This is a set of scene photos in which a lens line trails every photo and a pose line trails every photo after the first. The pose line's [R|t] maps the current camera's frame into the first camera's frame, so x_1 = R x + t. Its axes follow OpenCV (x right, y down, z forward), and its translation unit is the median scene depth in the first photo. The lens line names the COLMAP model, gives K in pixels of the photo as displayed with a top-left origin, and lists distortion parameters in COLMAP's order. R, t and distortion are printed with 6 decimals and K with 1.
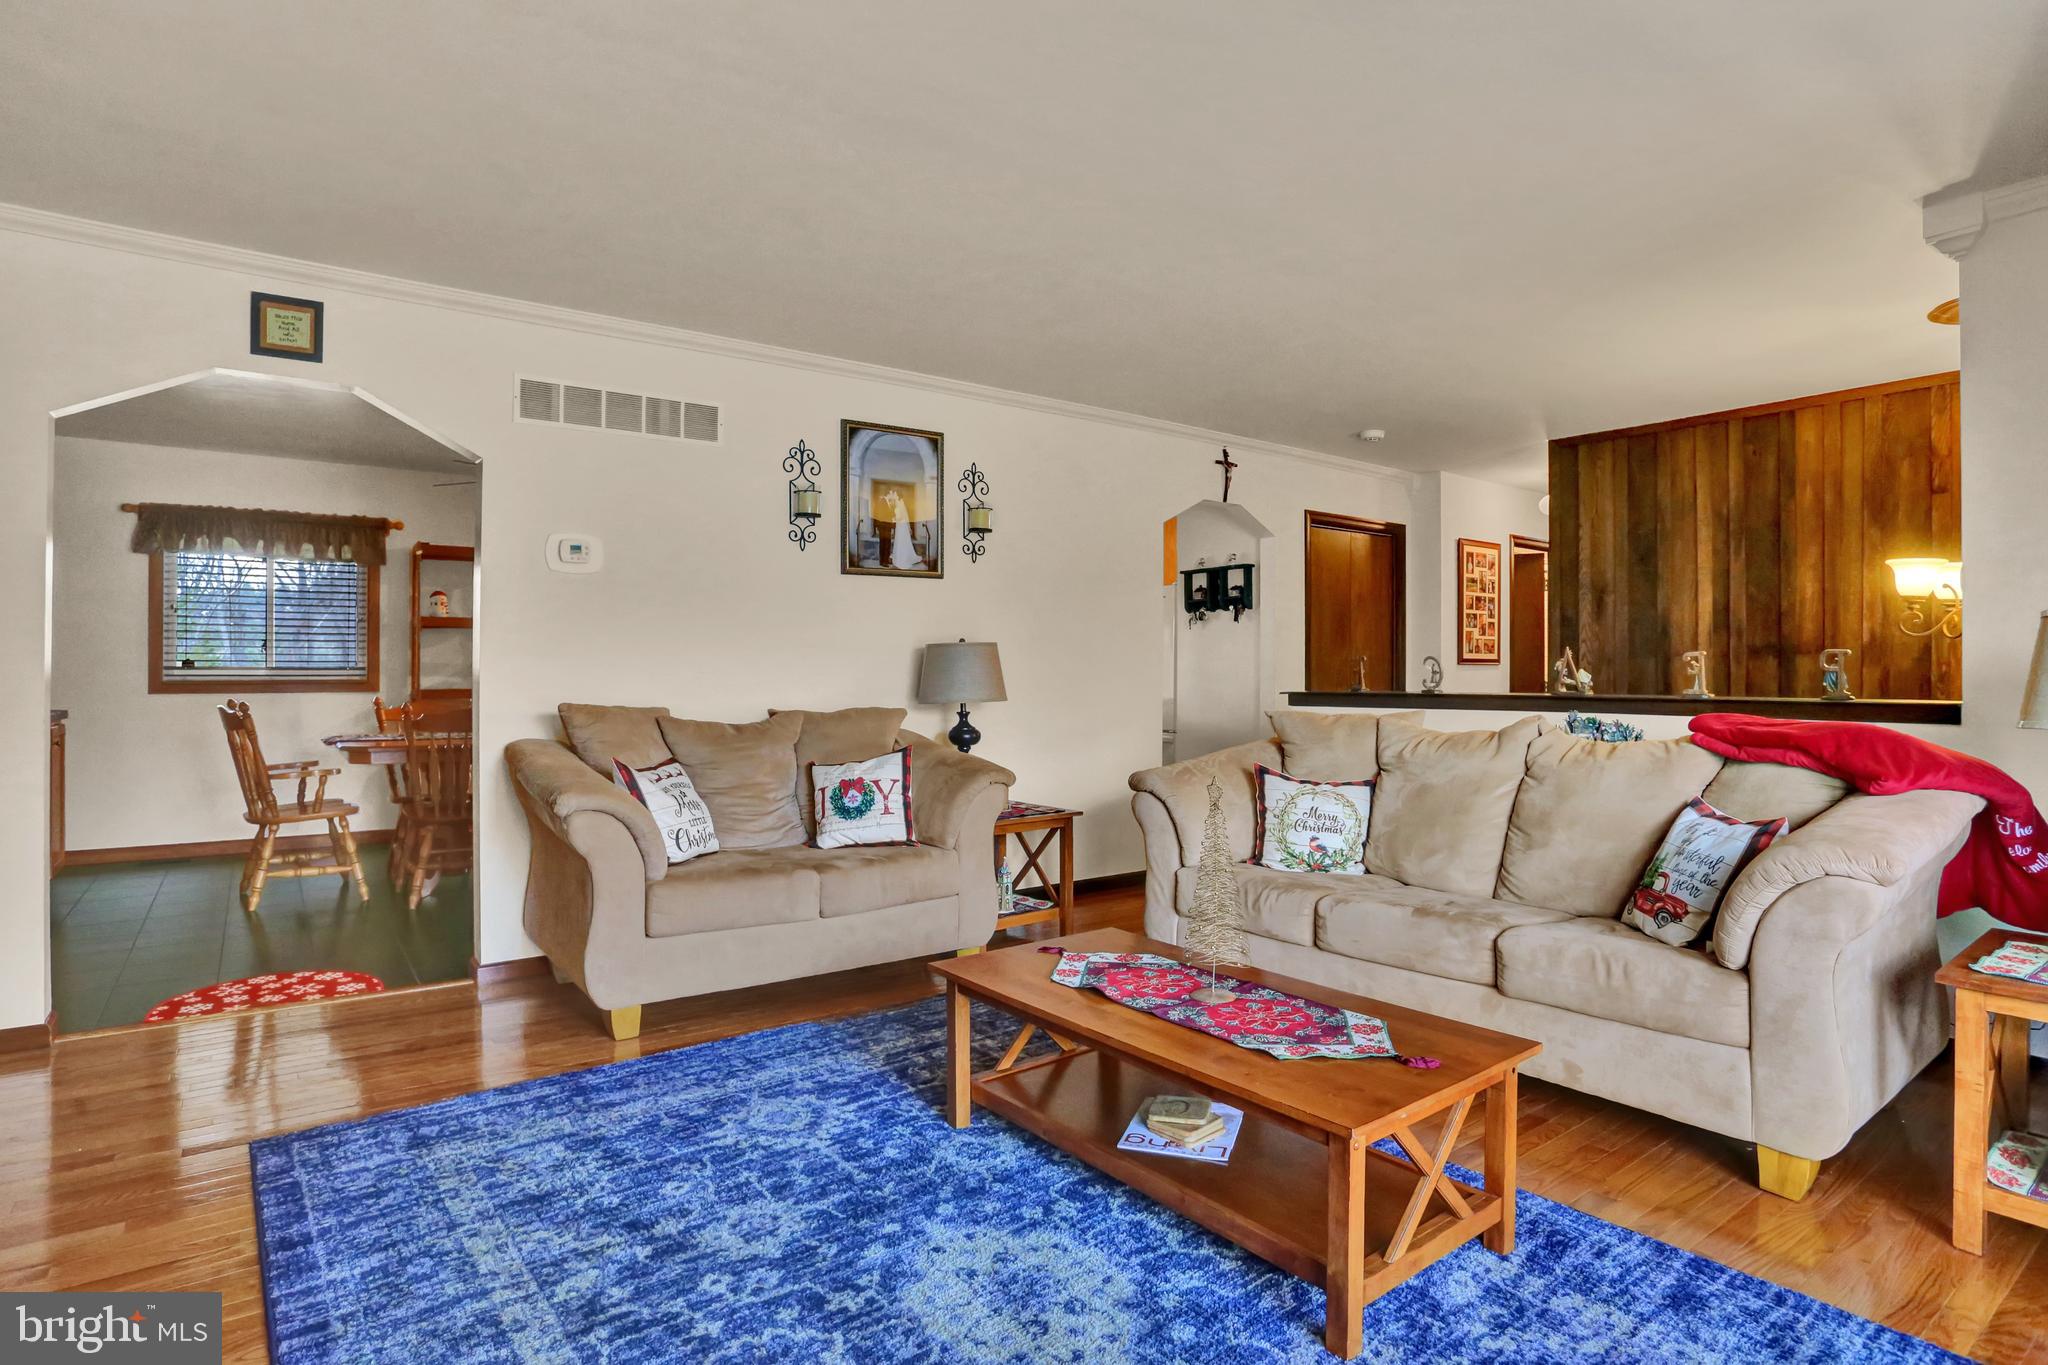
lens RADIAL K [[1078.8, 0, 1015.8], [0, 1078.8, 690.4], [0, 0, 1]] dist [-0.060341, 0.028247]
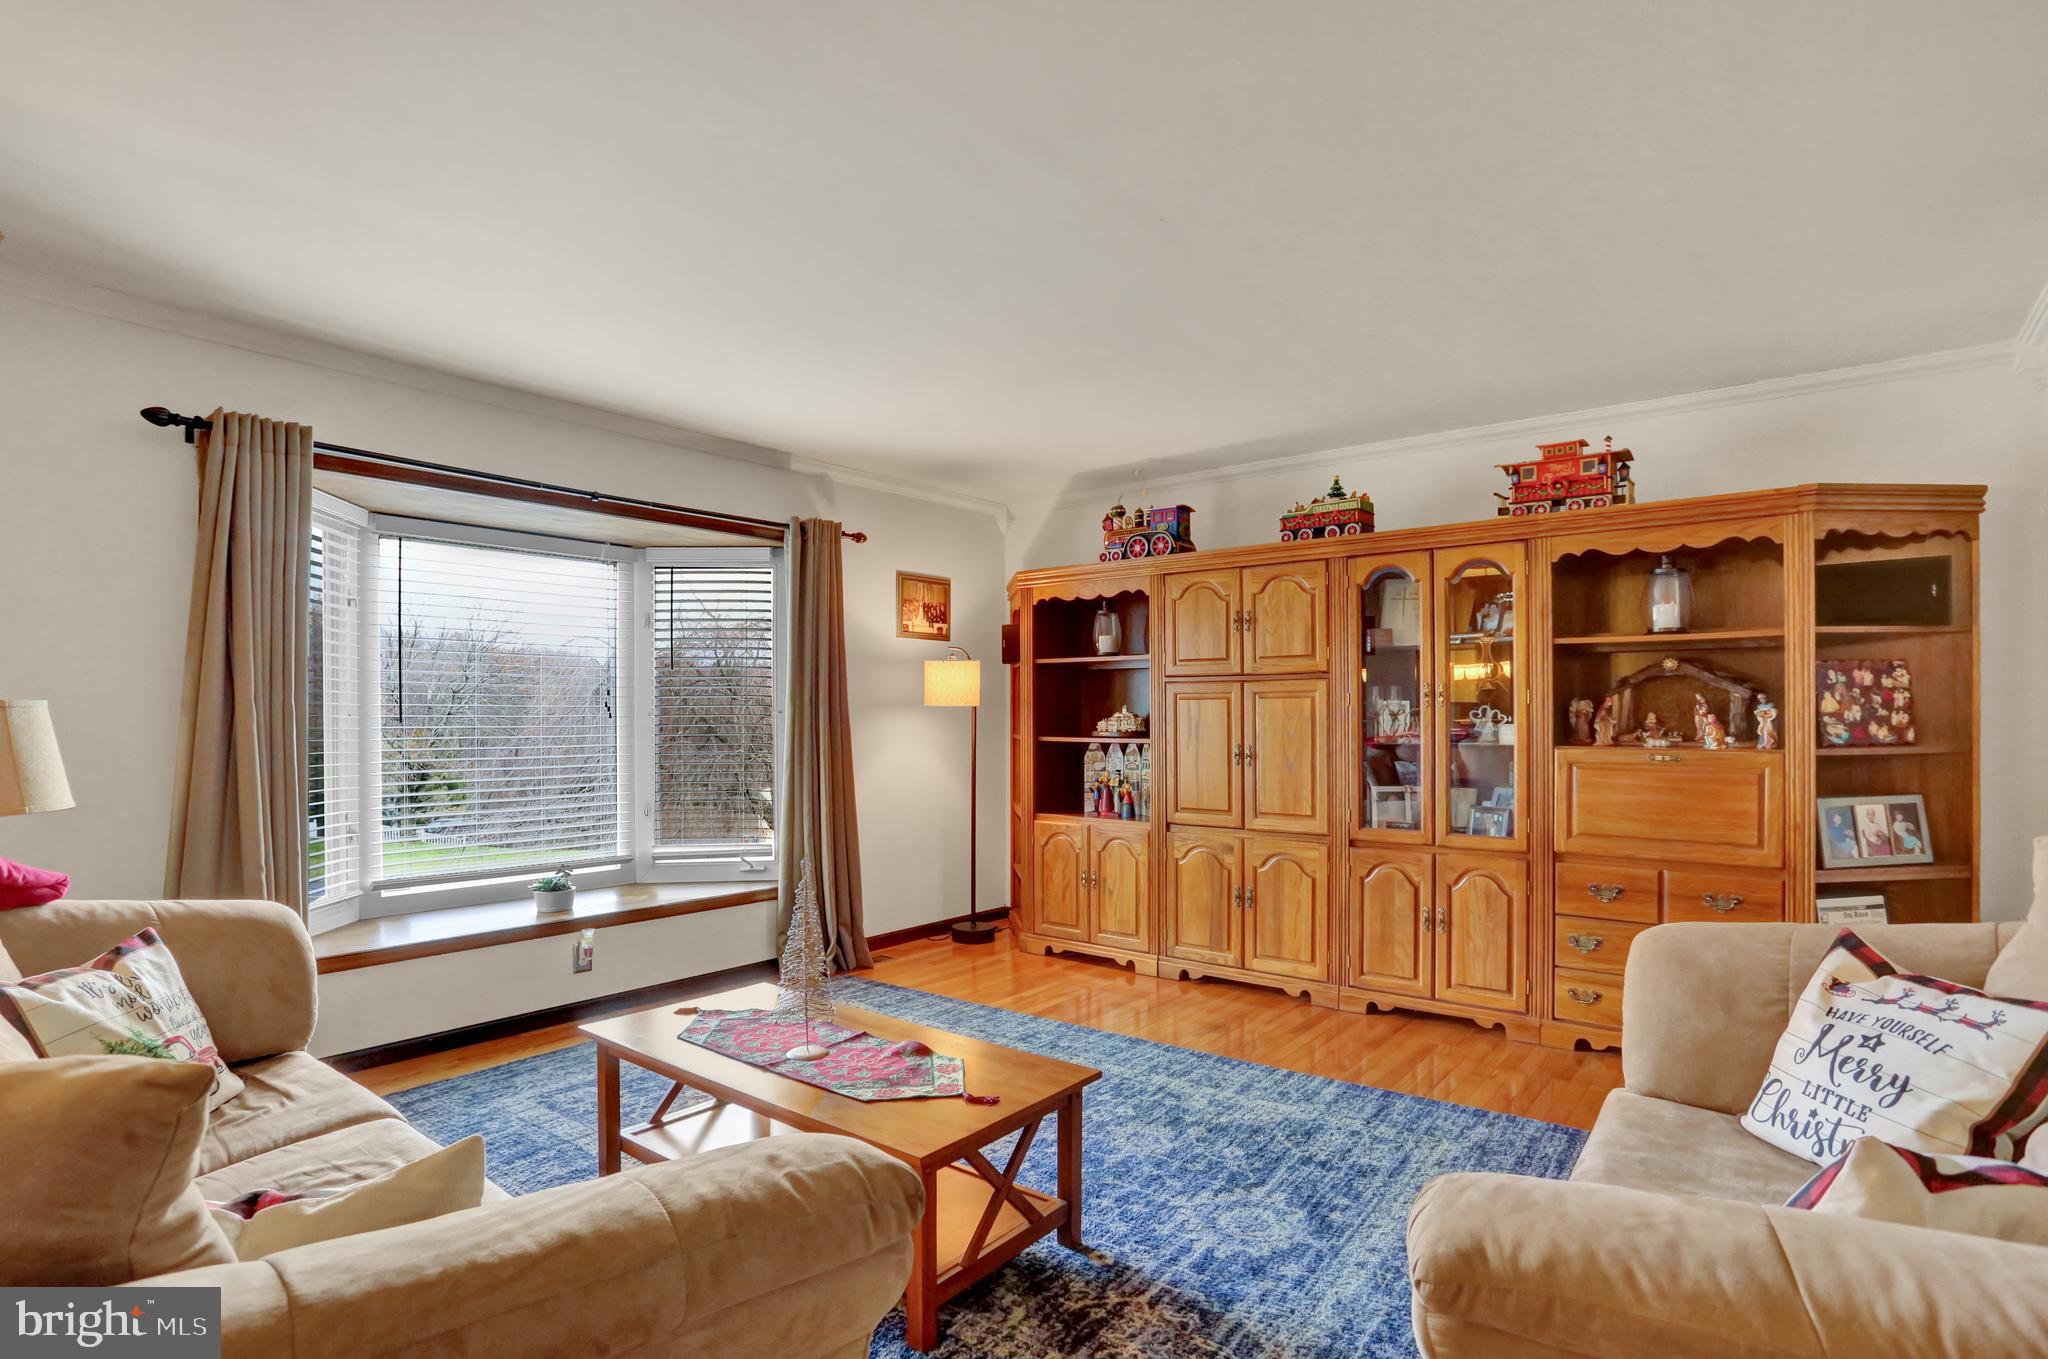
lens RADIAL K [[1018.8, 0, 1024.0], [0, 1018.8, 679.5], [0, 0, 1]] dist [-0.060977, 0.023100]
pose [[-0.965989, -0.007420, -0.258475, 0.207604], [-0.001169, 0.999703, -0.024331, -0.064281], [0.258579, -0.023201, -0.965712, 1.793999]]
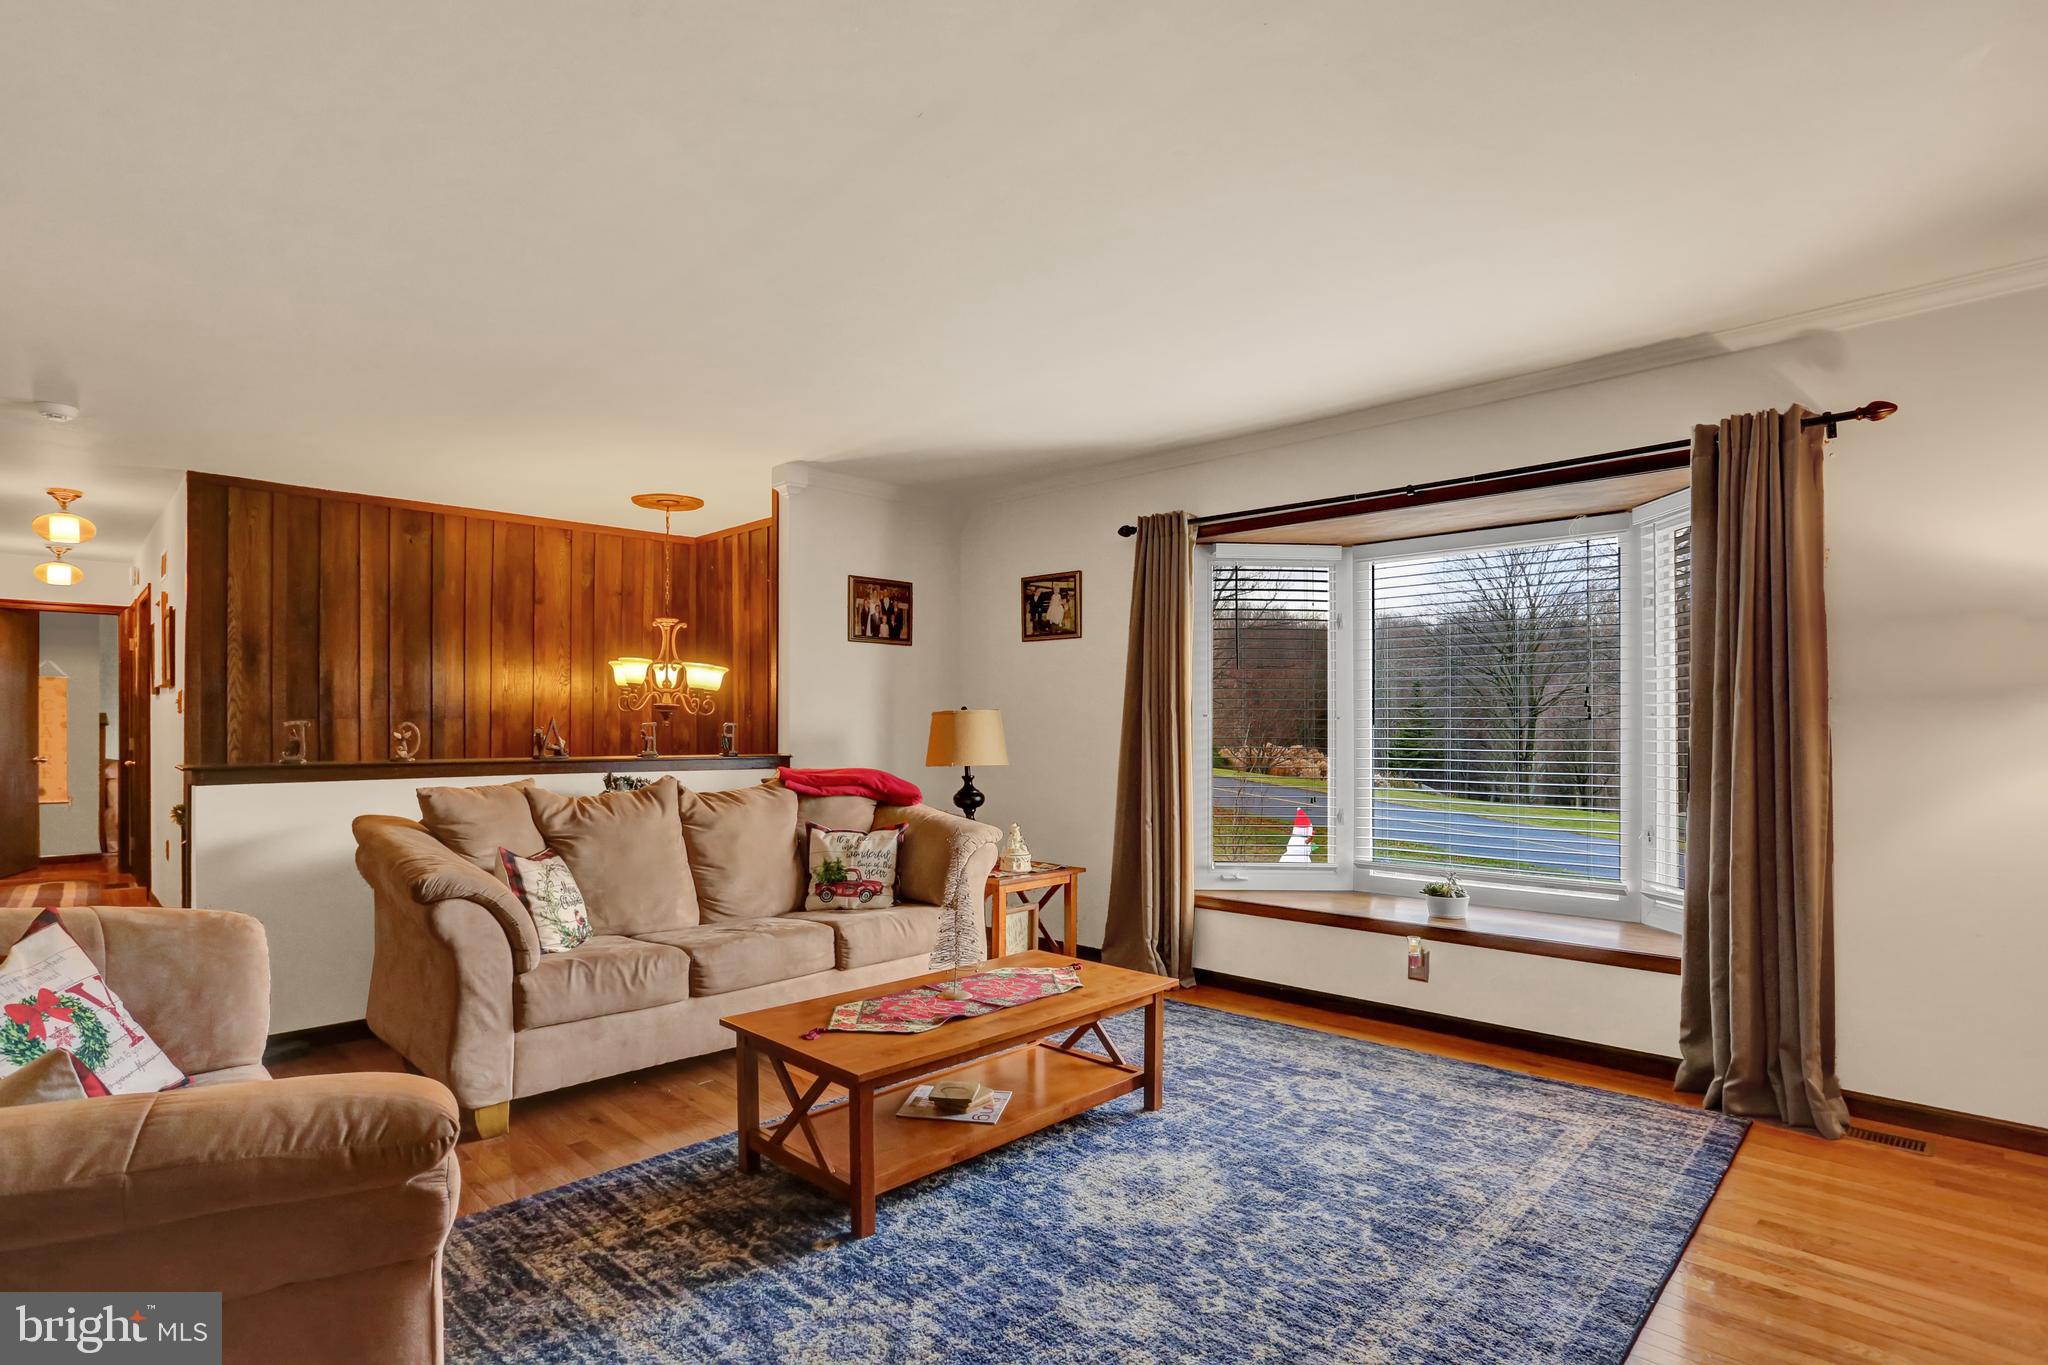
lens RADIAL K [[1043.1, 0, 1016.9], [0, 1043.1, 728.5], [0, 0, 1]] dist [-0.062537, 0.045381]
pose [[-0.159898, -0.003499, 0.987127, -0.944991], [0.007928, 0.999957, 0.004829, -0.042089], [-0.987102, 0.008598, -0.159864, 0.979623]]
